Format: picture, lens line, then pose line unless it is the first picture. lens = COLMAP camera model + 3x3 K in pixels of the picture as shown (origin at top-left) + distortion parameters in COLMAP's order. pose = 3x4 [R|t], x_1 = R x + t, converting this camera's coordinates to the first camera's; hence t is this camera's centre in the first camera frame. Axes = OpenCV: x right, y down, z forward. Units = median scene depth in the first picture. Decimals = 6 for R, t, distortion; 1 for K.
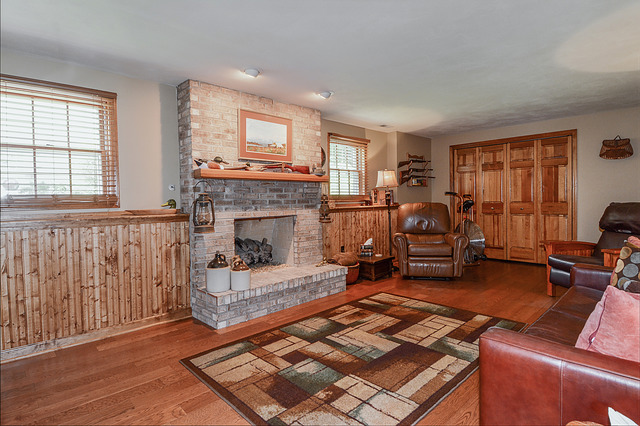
lens RADIAL K [[344.8, 0, 319.7], [0, 344.8, 202.2], [0, 0, 1]] dist [0.041456, -0.039183]
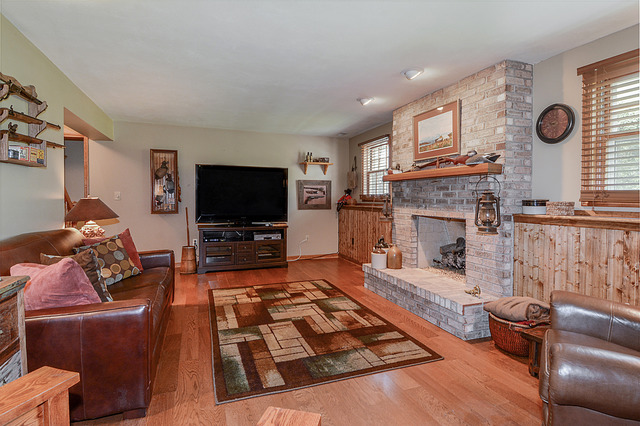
lens RADIAL K [[344.8, 0, 319.7], [0, 344.8, 202.2], [0, 0, 1]] dist [0.041456, -0.039183]
pose [[-0.429854, 0.019357, -0.902691, 0.918616], [-0.010252, 0.999601, 0.026317, -0.020981], [0.902840, 0.020567, -0.429484, 1.224387]]
